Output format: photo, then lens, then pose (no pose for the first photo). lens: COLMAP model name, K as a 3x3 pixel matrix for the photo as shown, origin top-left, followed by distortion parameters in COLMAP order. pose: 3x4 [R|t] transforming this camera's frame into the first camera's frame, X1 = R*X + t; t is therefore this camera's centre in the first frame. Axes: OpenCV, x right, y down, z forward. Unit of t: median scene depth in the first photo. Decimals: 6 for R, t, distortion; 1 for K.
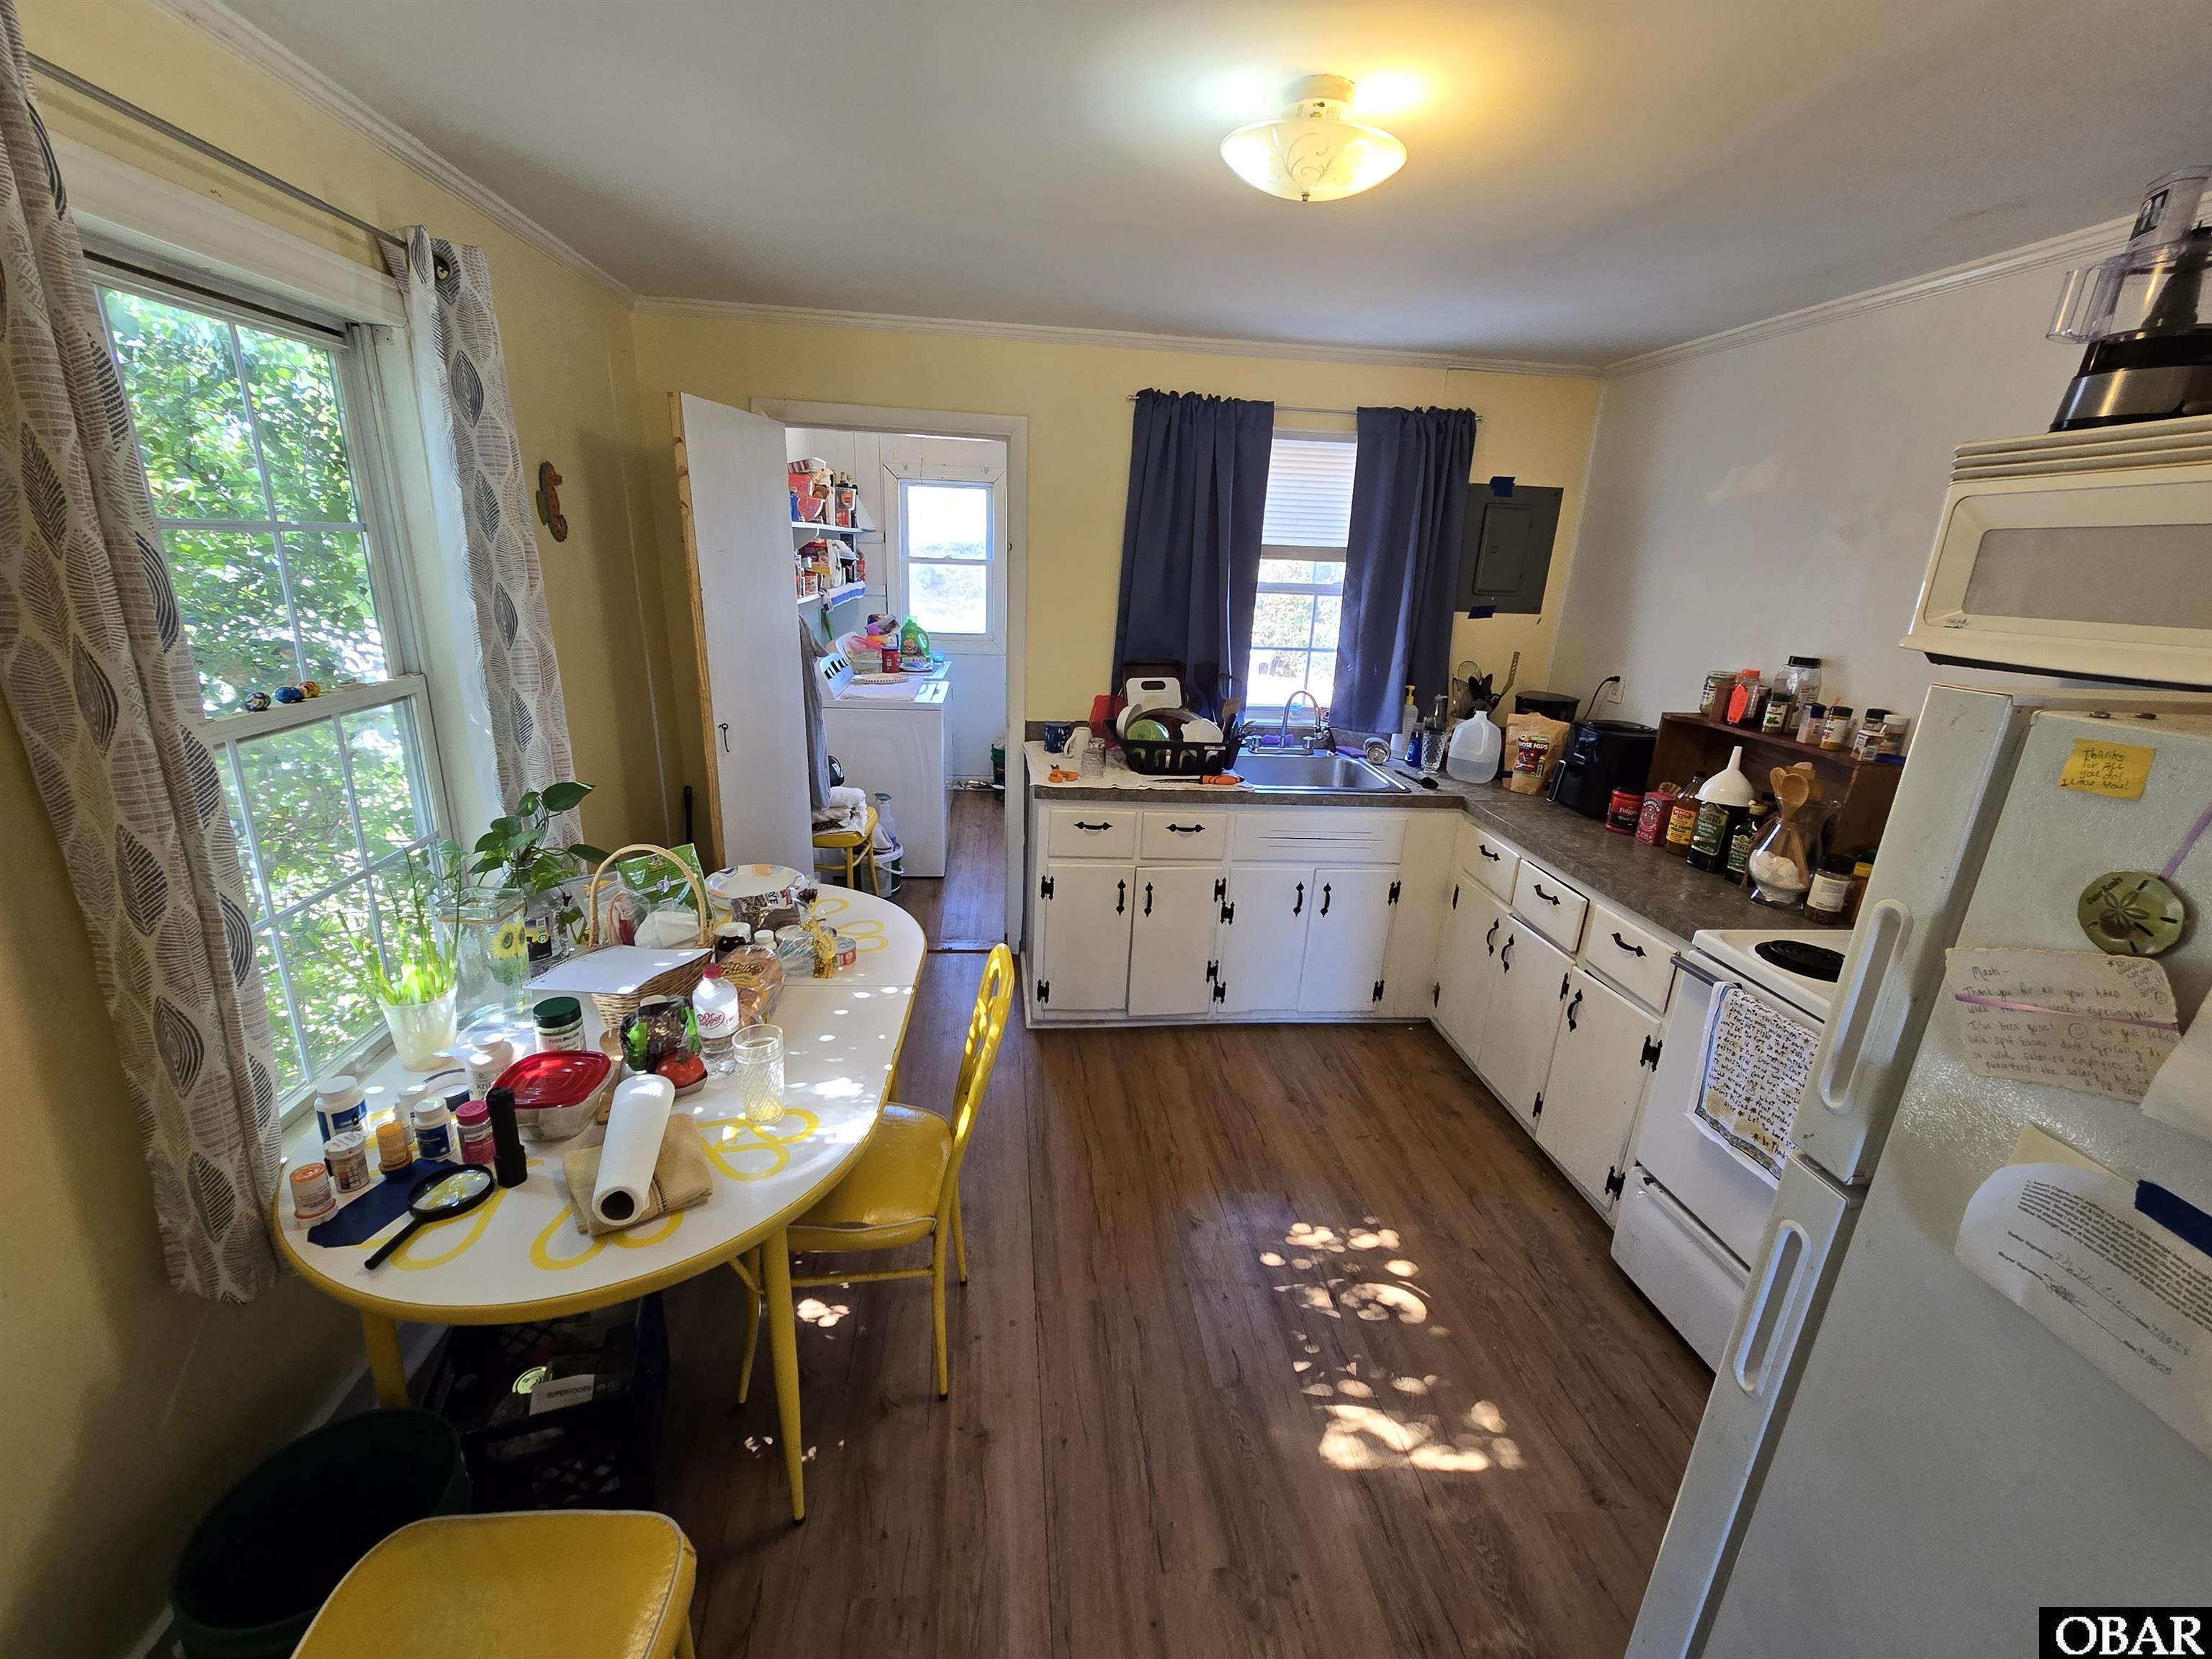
lens RADIAL K [[908.3, 0, 1087.6], [0, 908.3, 827.4], [0, 0, 1]] dist [-0.005779, 0.002049]
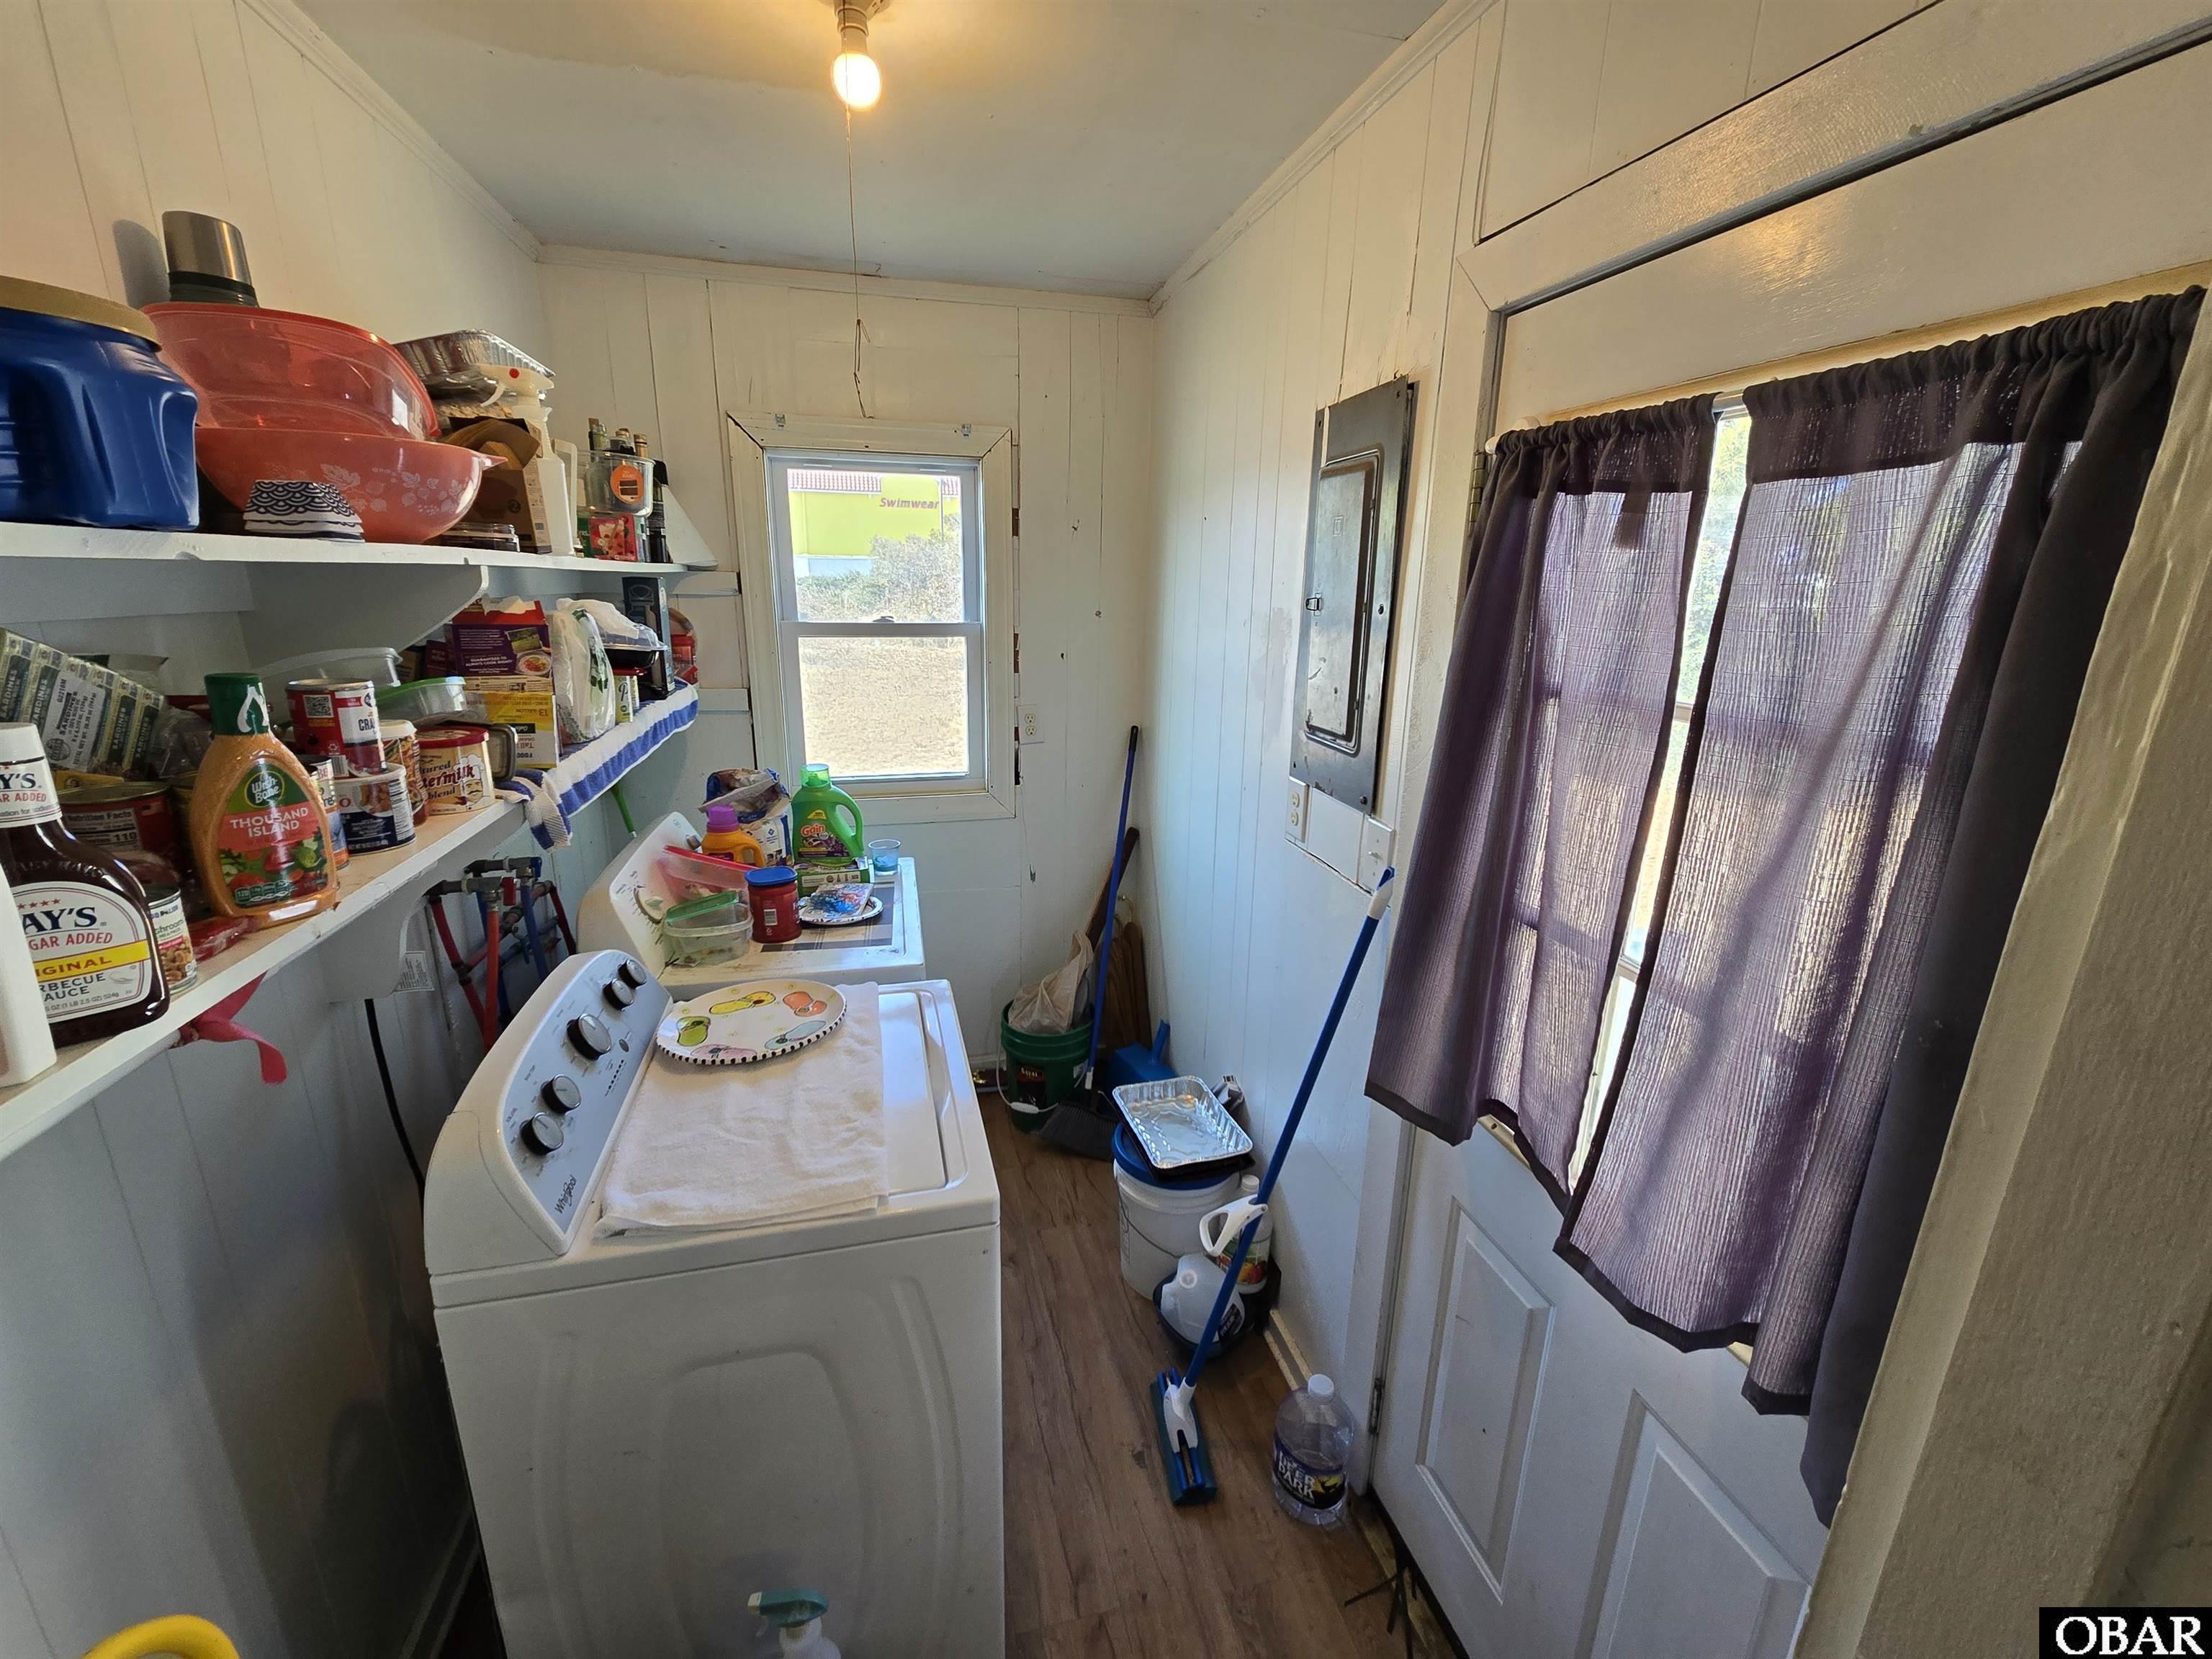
lens RADIAL K [[908.3, 0, 1089.4], [0, 908.3, 839.2], [0, 0, 1]] dist [-0.005779, 0.002049]
pose [[0.989303, -0.062871, 0.131635, -0.224100], [0.065578, 0.997714, -0.016327, -0.328744], [-0.130307, 0.024784, 0.991164, 1.008328]]
